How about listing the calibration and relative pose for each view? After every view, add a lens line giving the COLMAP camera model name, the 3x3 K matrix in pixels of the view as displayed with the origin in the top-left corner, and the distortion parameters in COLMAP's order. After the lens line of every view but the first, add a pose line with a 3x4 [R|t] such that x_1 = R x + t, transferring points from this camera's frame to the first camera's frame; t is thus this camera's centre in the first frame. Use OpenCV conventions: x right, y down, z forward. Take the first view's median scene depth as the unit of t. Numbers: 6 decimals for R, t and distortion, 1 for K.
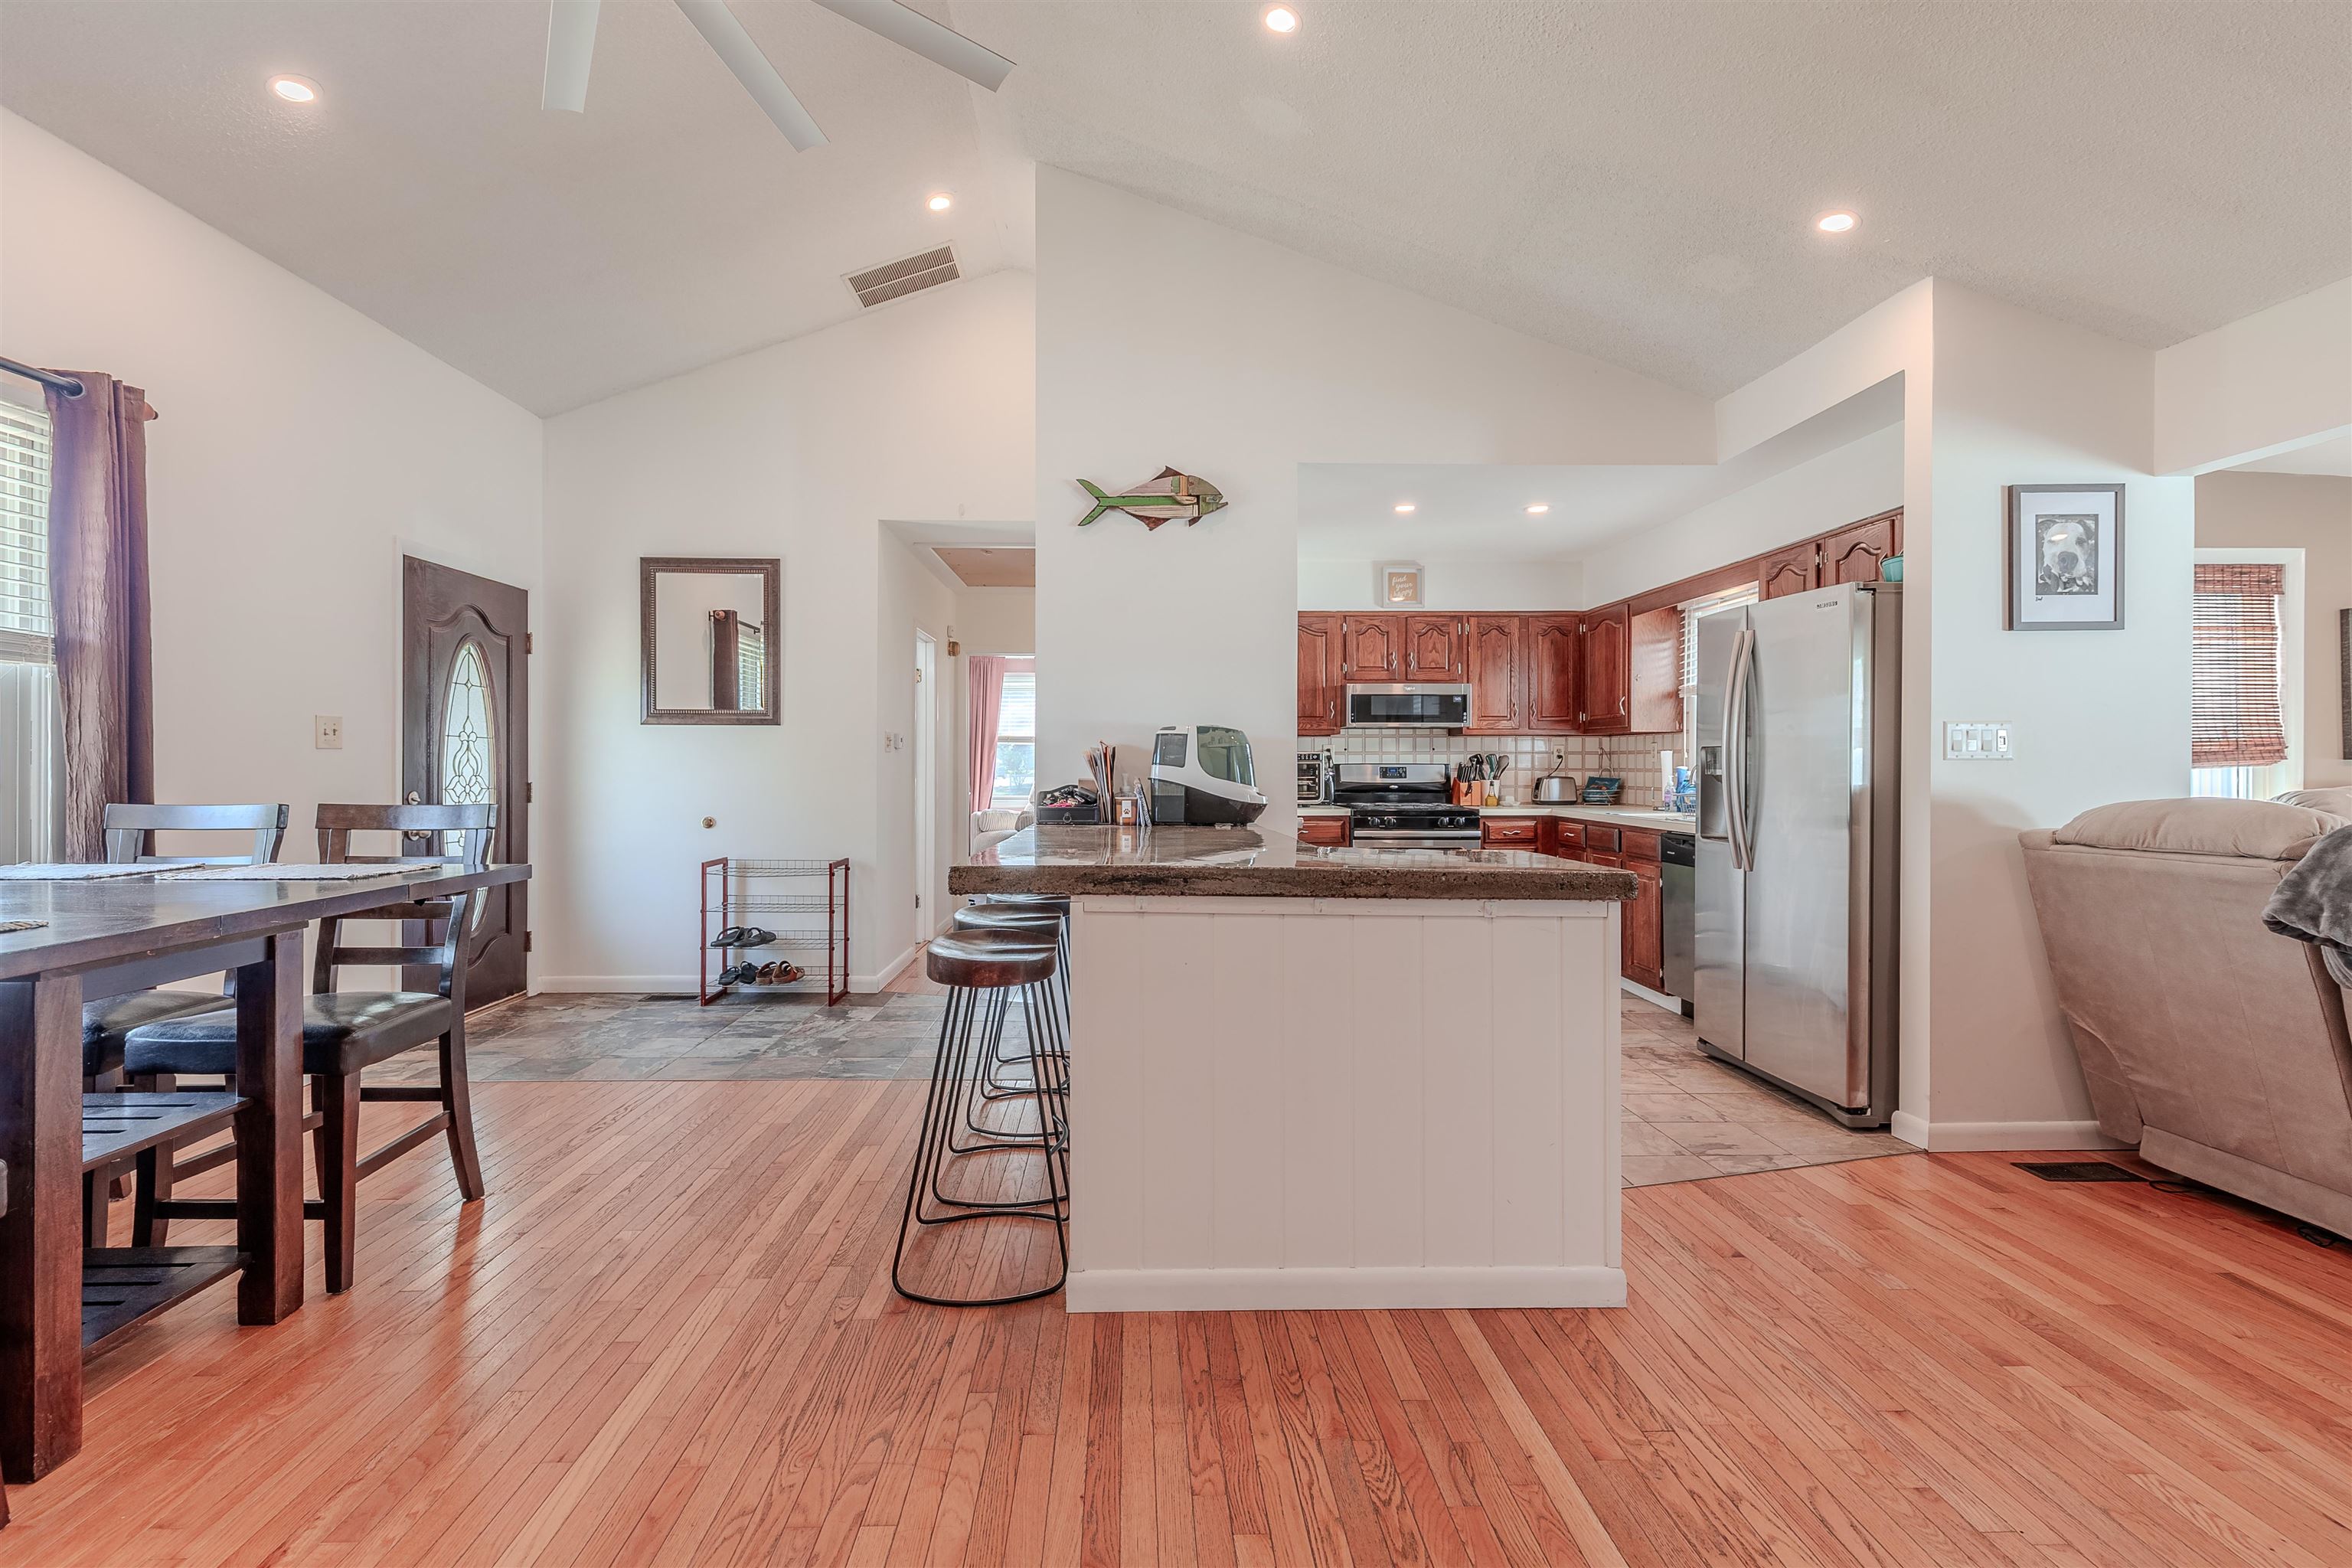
lens RADIAL K [[1062.1, 0, 1147.2], [0, 1062.1, 772.7], [0, 0, 1]] dist [0.004940, -0.002926]
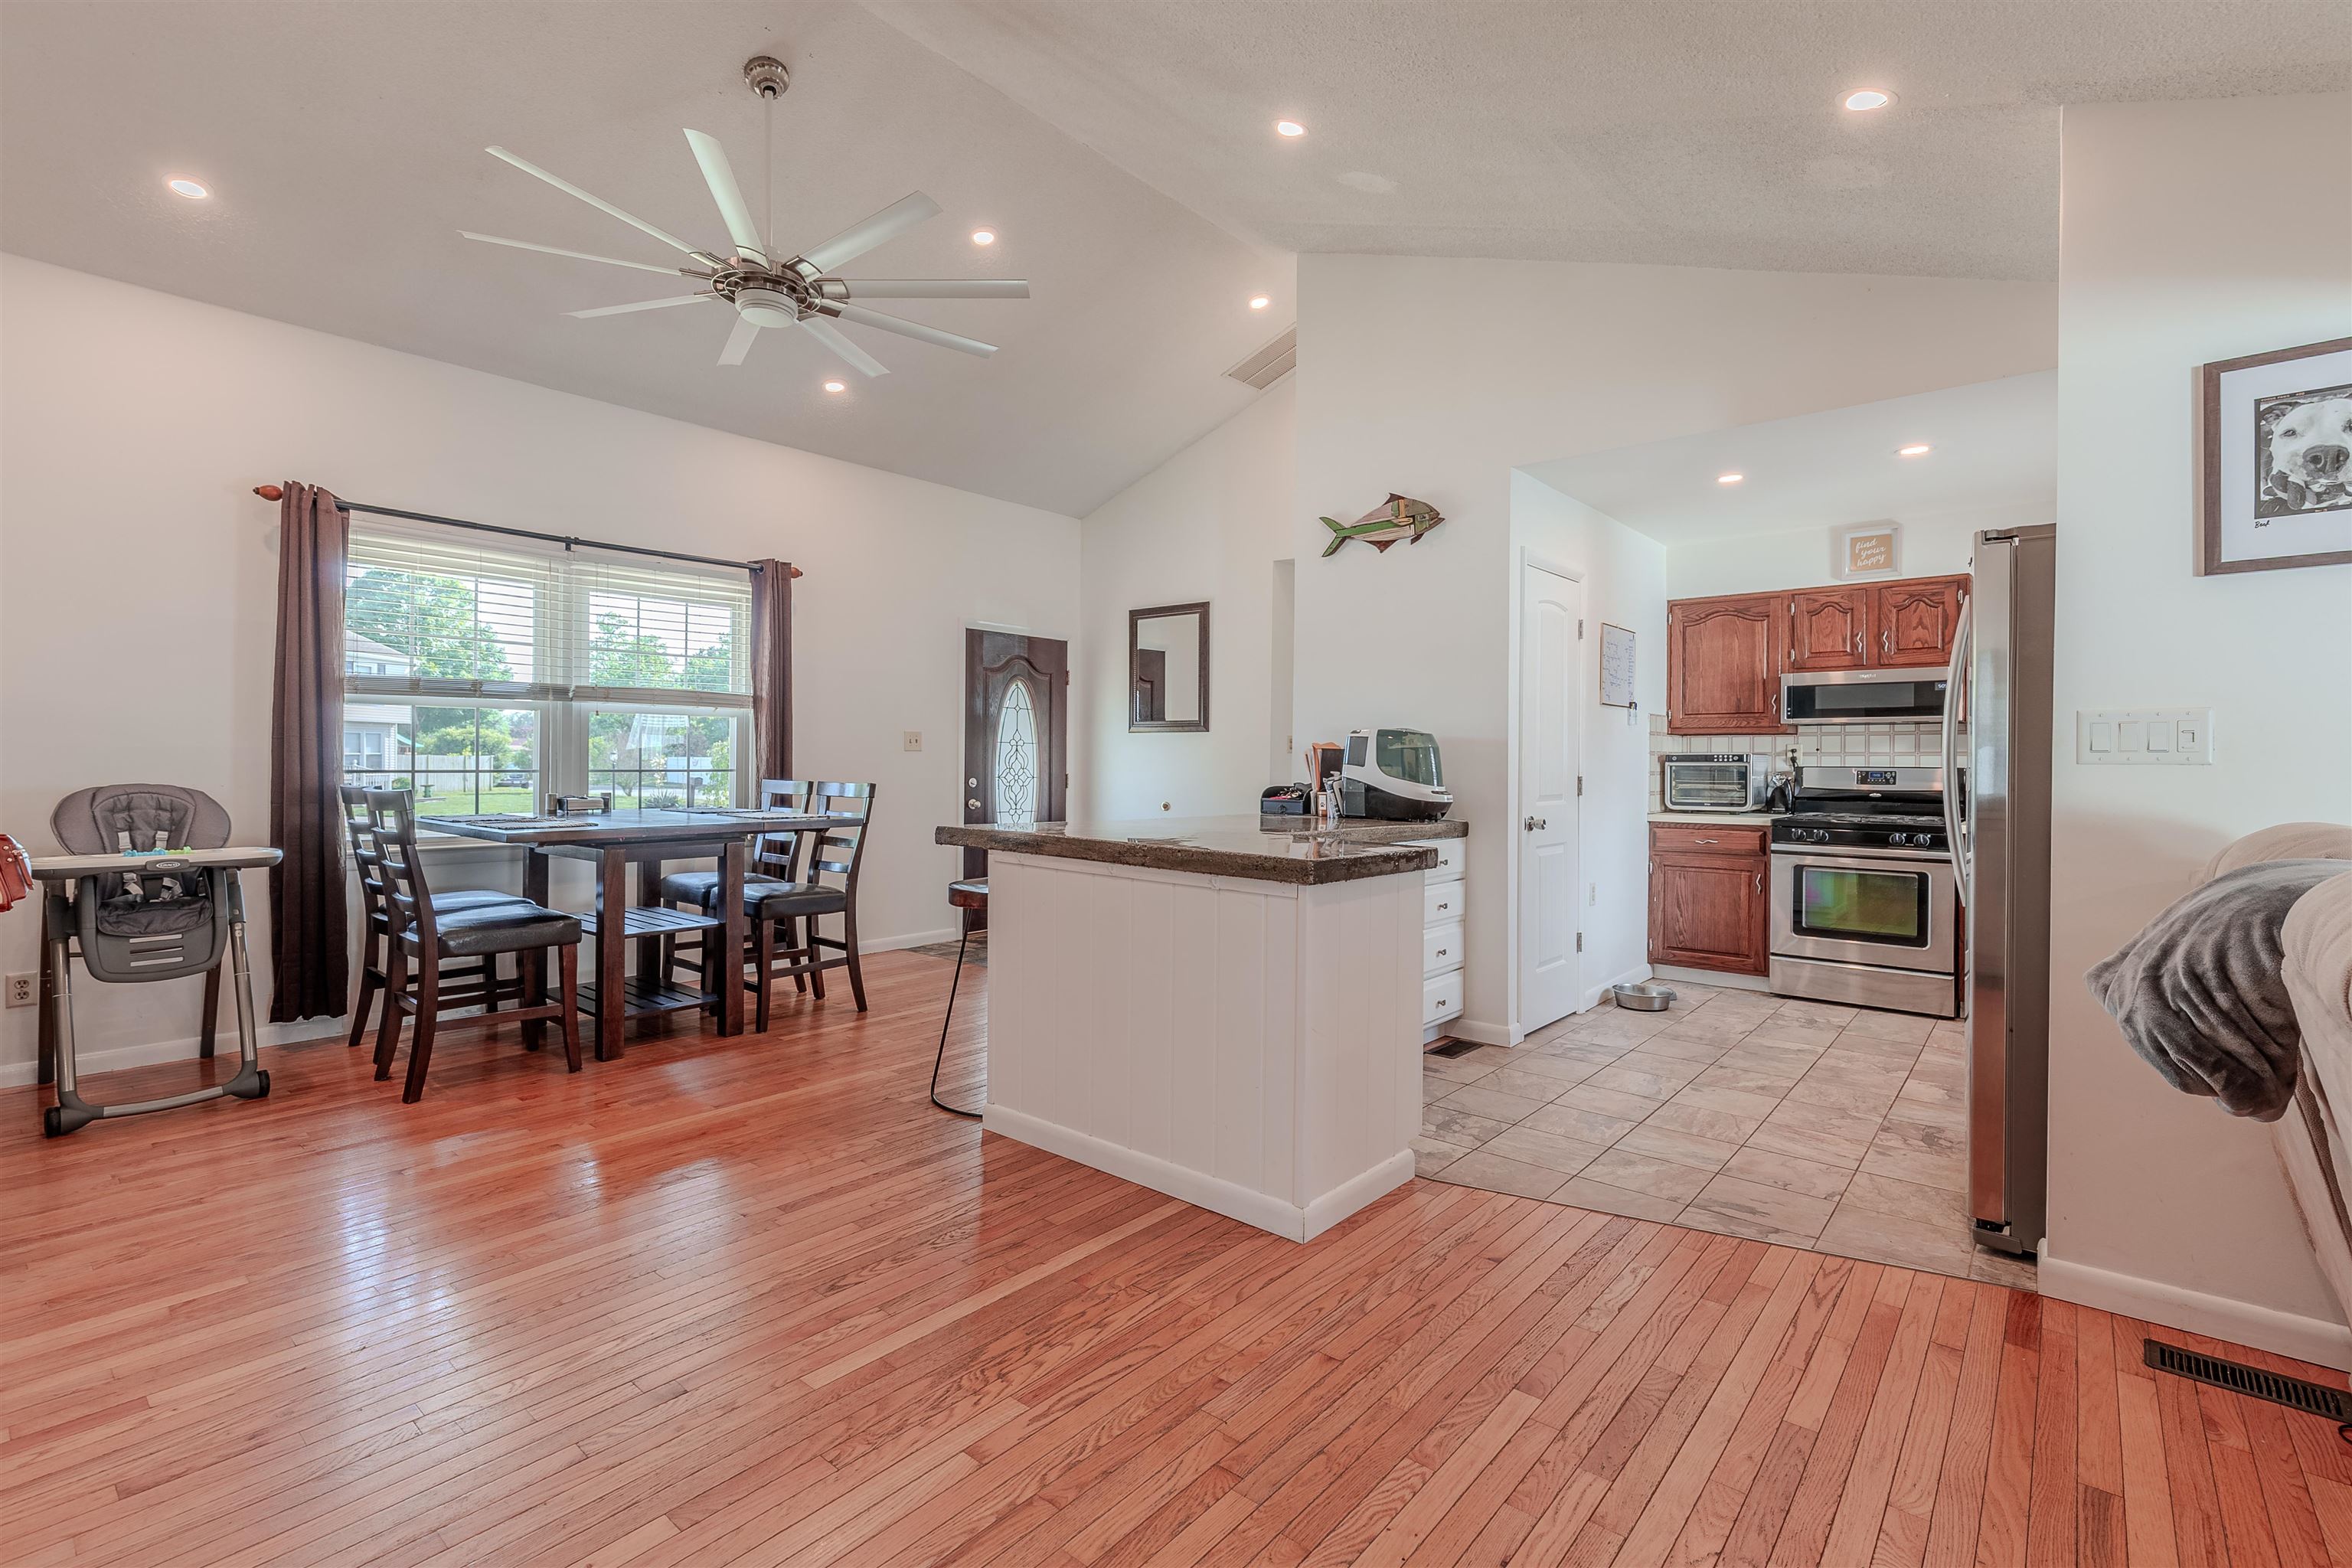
lens RADIAL K [[1062.1, 0, 1166.7], [0, 1062.1, 760.3], [0, 0, 1]] dist [0.004940, -0.002926]
pose [[0.741577, 0.004471, -0.670853, 0.529023], [-0.013094, 0.999884, -0.007811, 0.000074], [0.670740, 0.014577, 0.741549, 0.028809]]
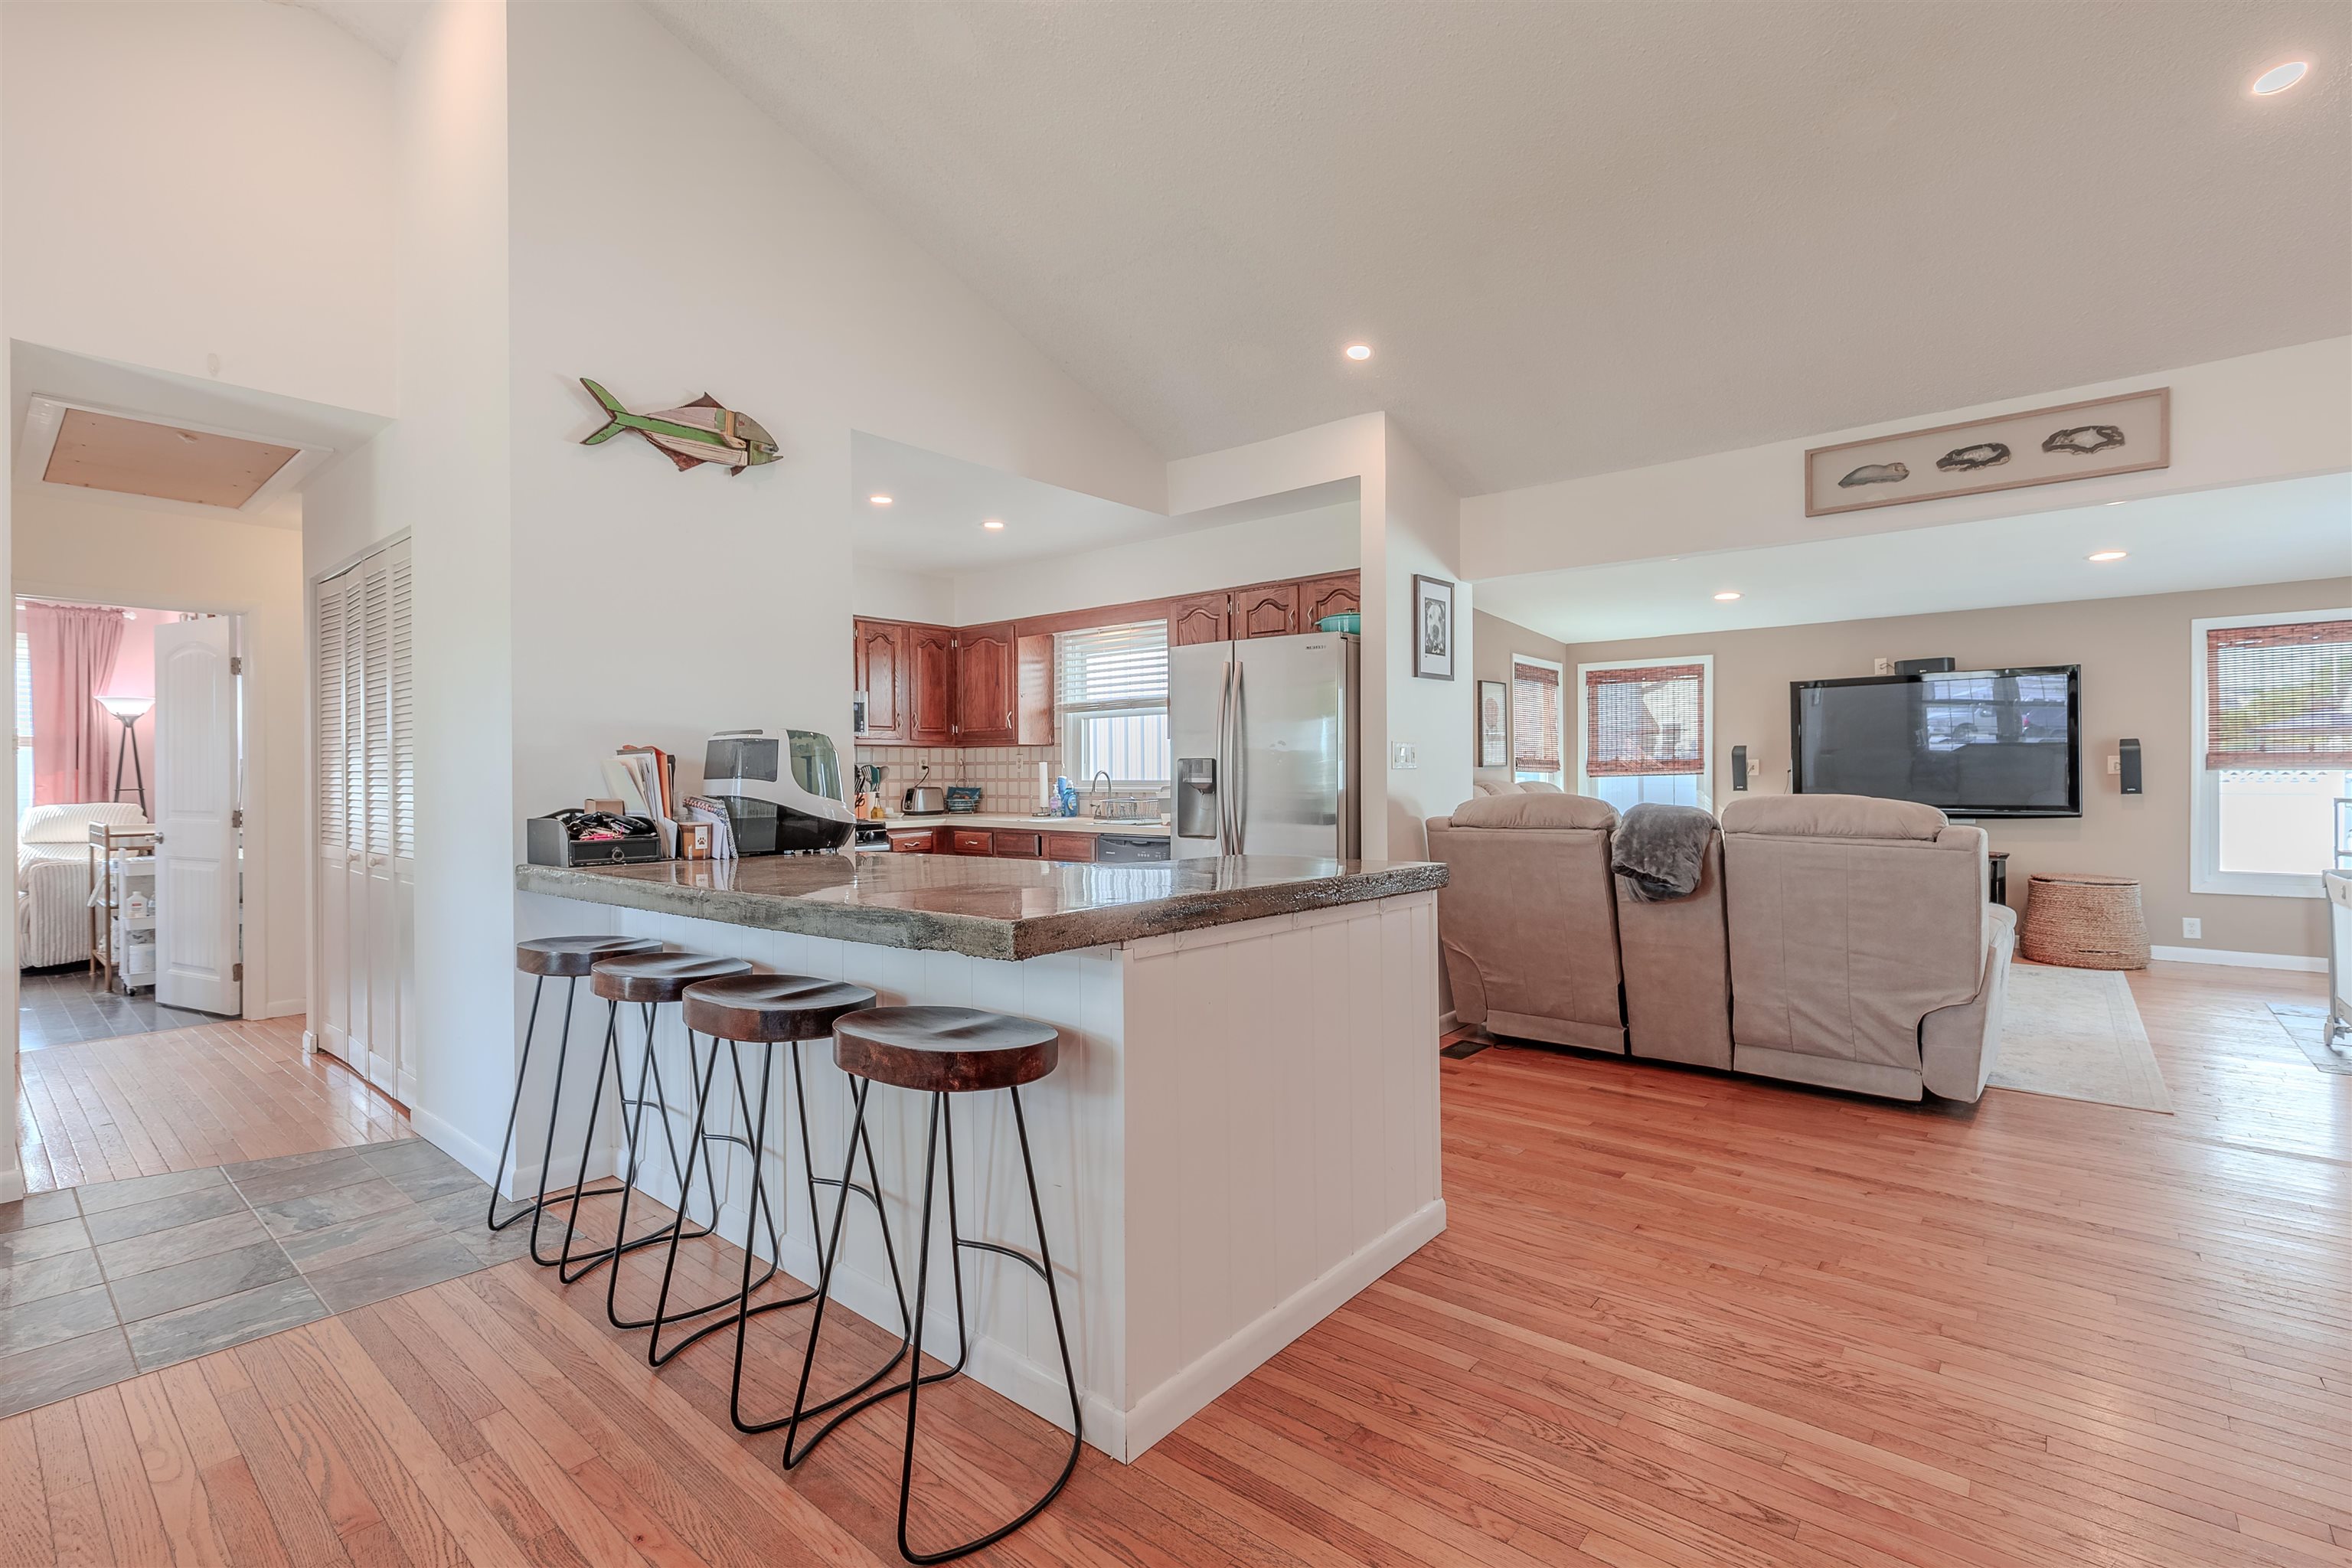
lens RADIAL K [[1062.1, 0, 1185.1], [0, 1062.1, 779.4], [0, 0, 1]] dist [0.004940, -0.002926]
pose [[0.658367, -0.010169, 0.752629, -0.304746], [0.013700, 0.999905, 0.001525, -0.002823], [-0.752573, 0.009307, 0.658443, 0.208007]]
